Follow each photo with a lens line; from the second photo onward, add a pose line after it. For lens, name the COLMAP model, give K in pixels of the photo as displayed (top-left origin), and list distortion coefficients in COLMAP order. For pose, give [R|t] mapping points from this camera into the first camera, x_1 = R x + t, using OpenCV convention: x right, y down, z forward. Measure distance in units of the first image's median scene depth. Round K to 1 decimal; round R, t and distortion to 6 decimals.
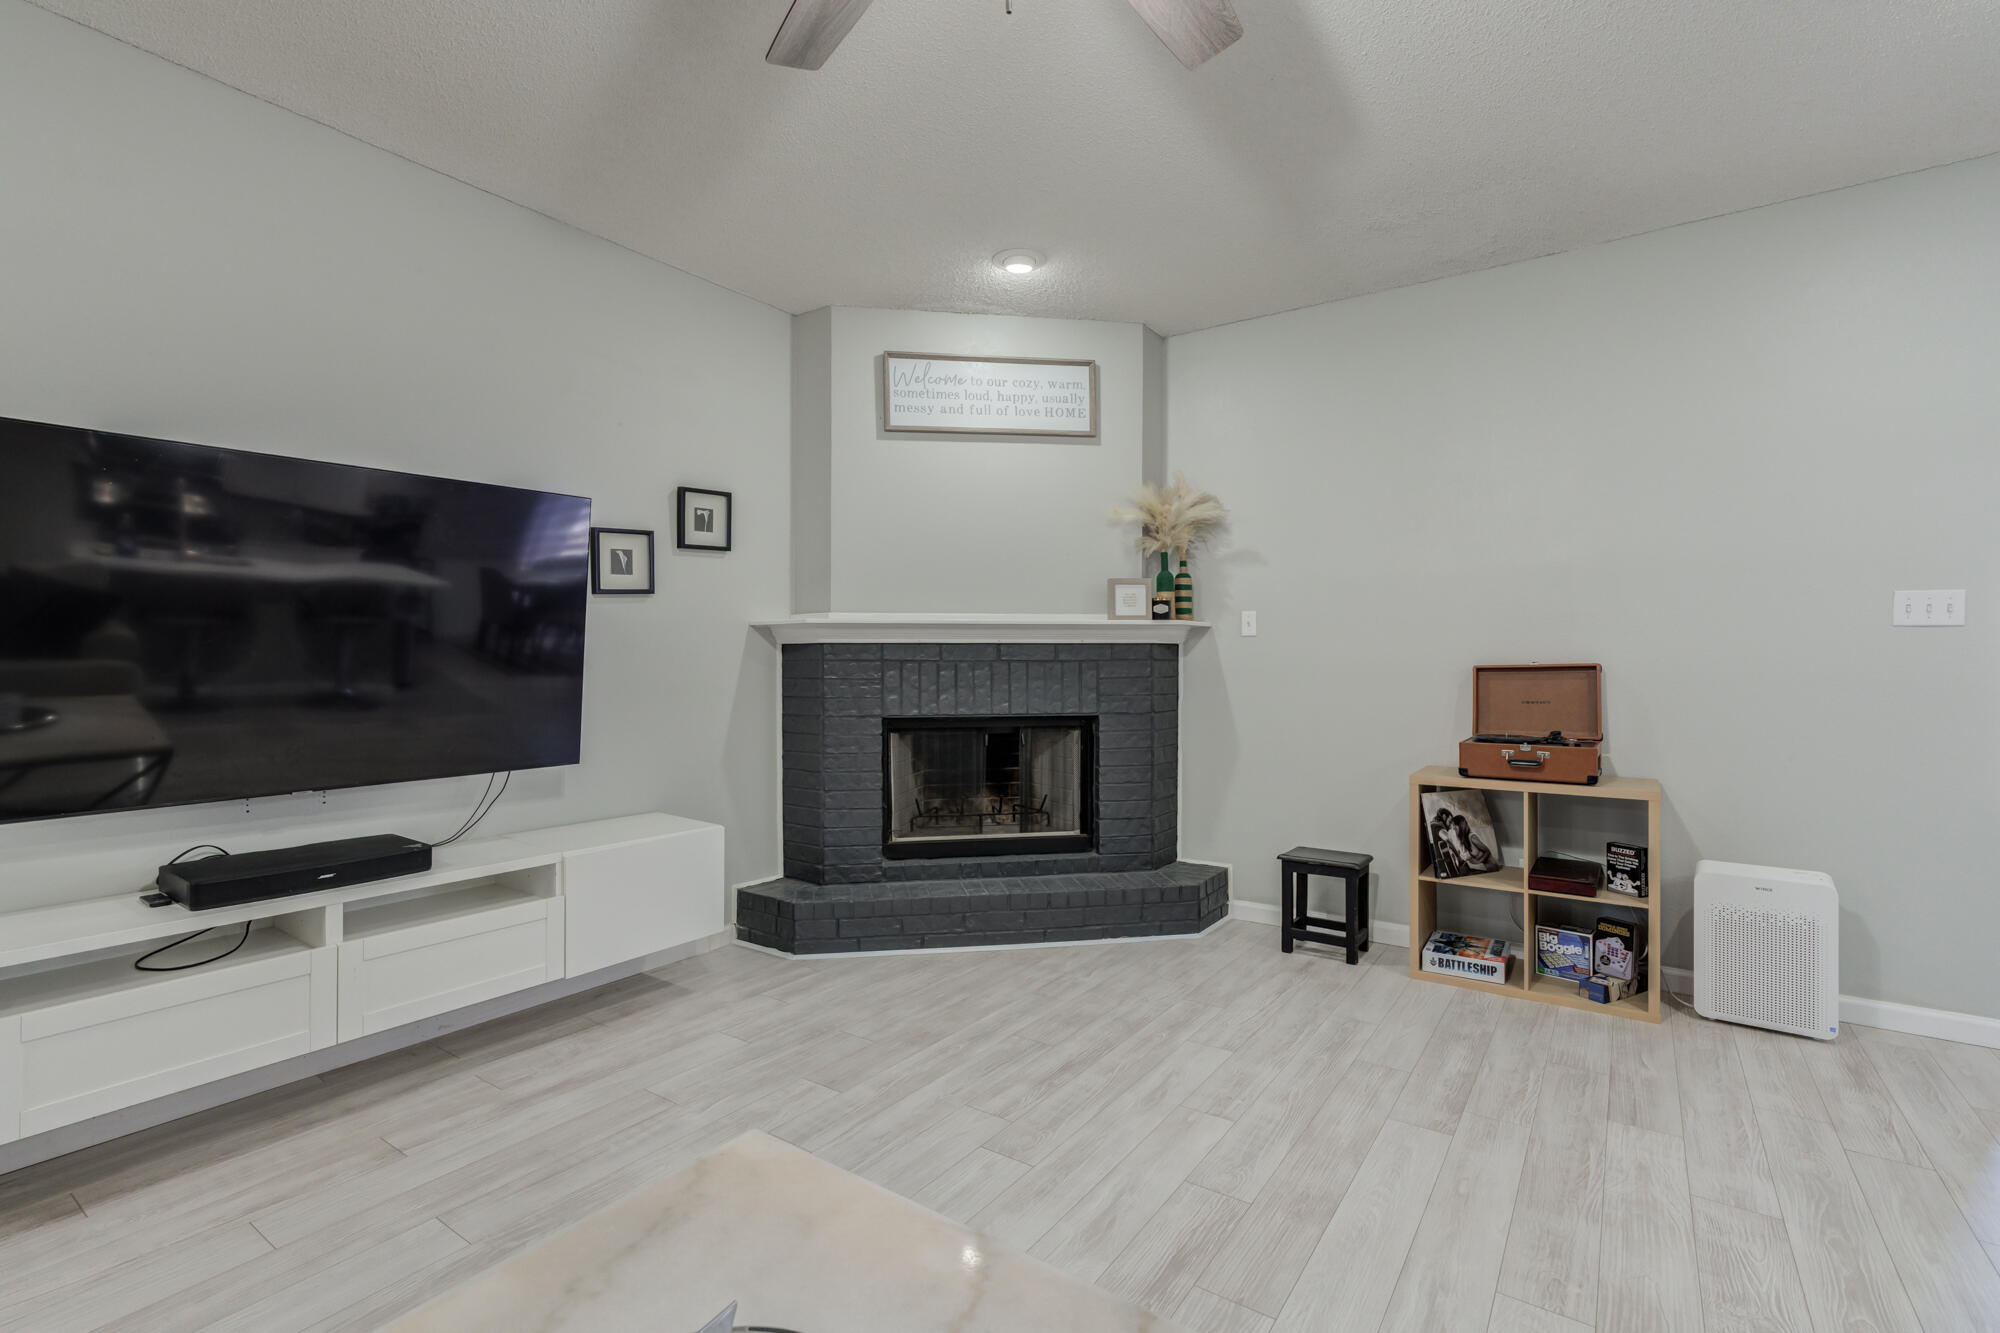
lens RADIAL K [[921.9, 0, 1000.0], [0, 921.9, 666.5], [0, 0, 1]] dist [-0.003107, 0.015928]
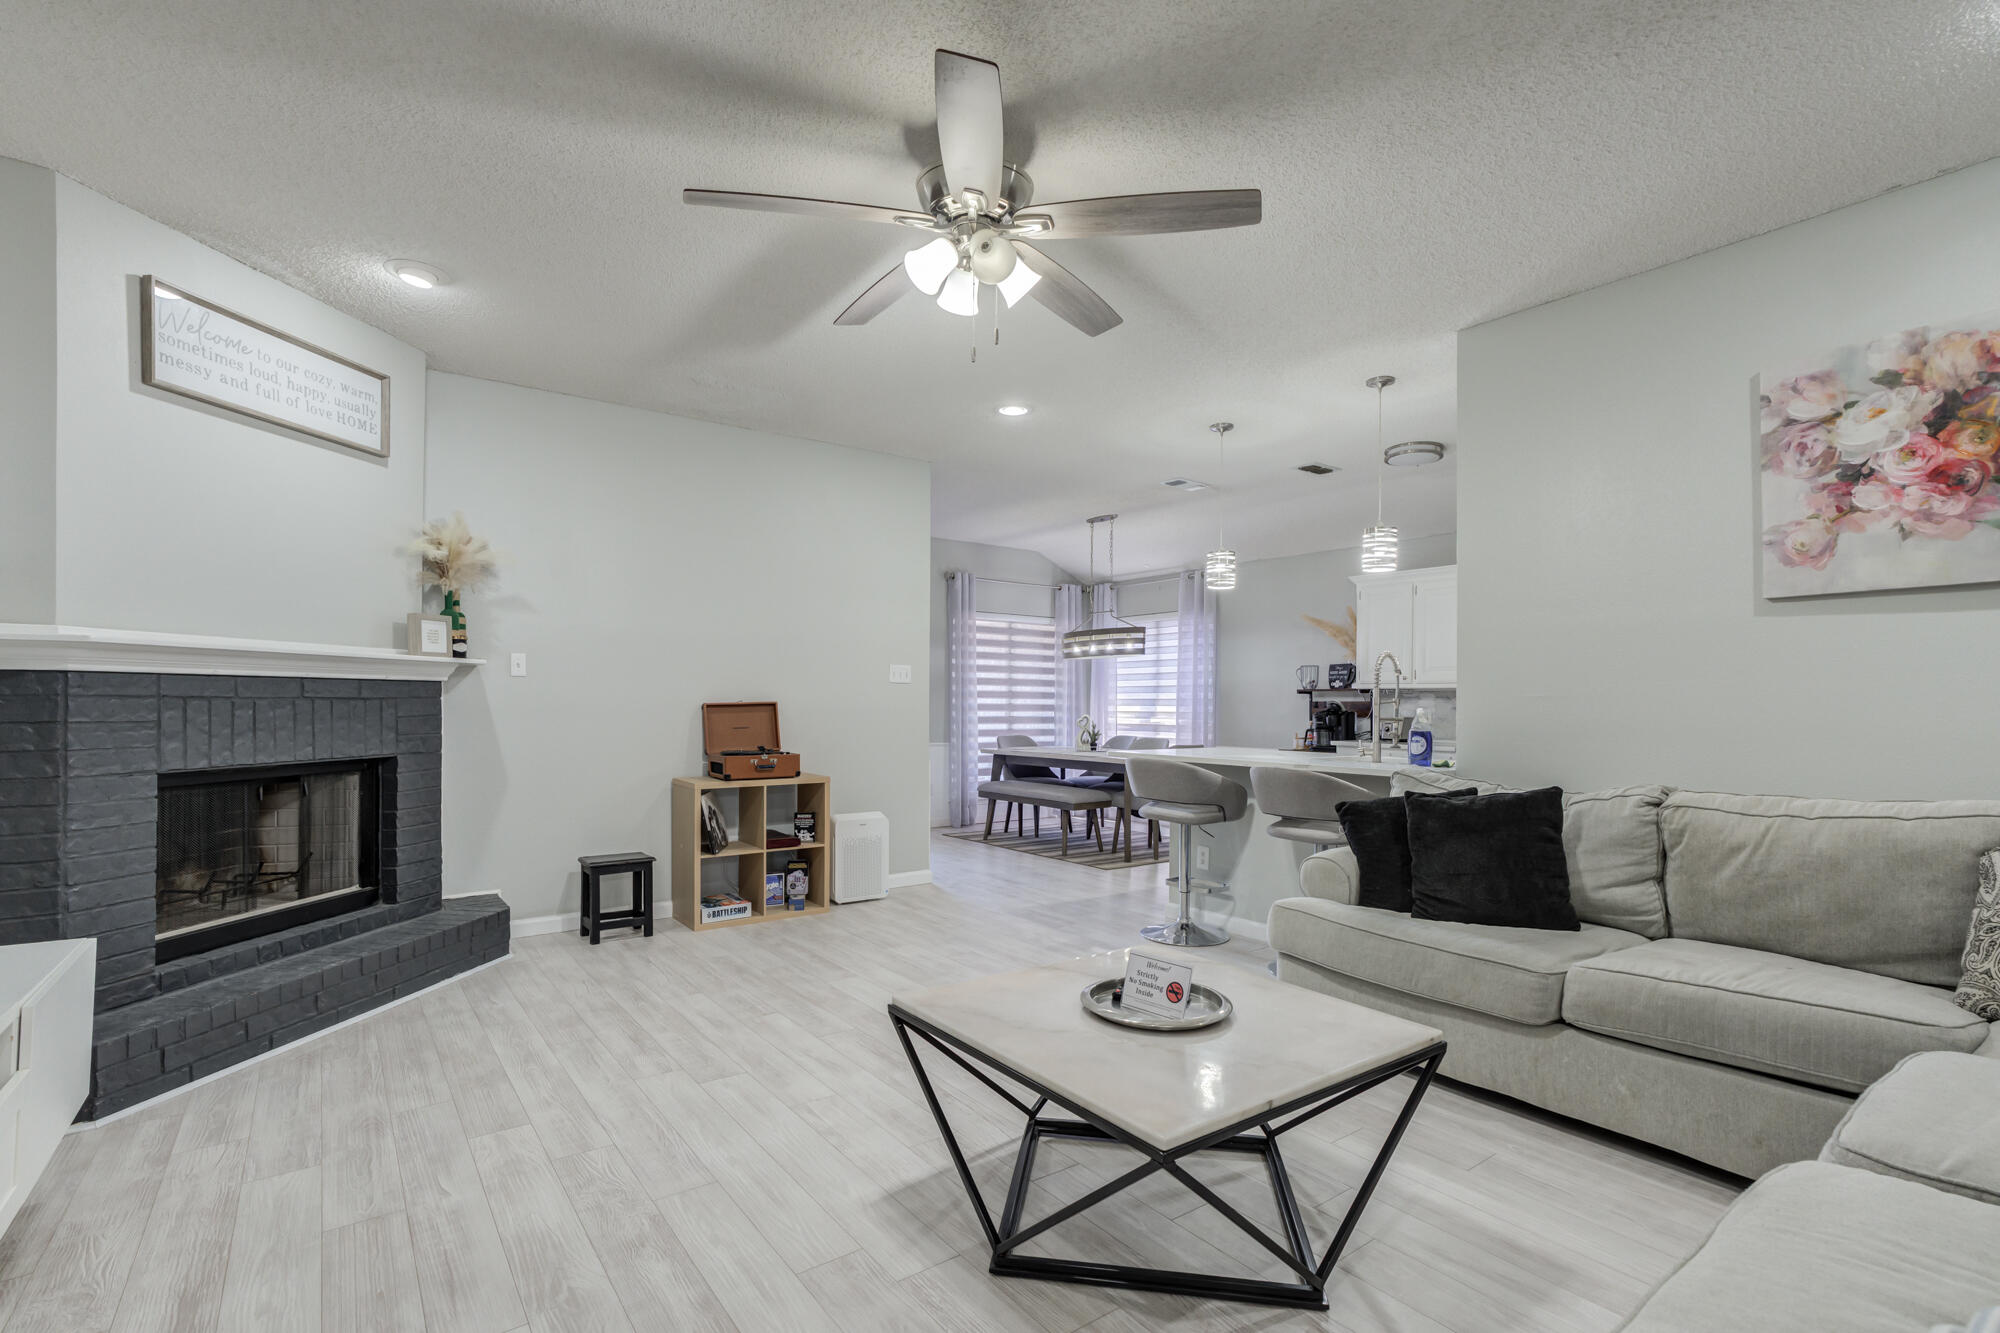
lens RADIAL K [[916.9, 0, 1000.1], [0, 916.9, 710.3], [0, 0, 1]] dist [0.001139, 0.025408]
pose [[0.328654, -0.007582, 0.944420, -0.614284], [0.003172, 0.999971, 0.006924, 0.001512], [-0.944445, 0.000721, 0.328668, 0.113650]]
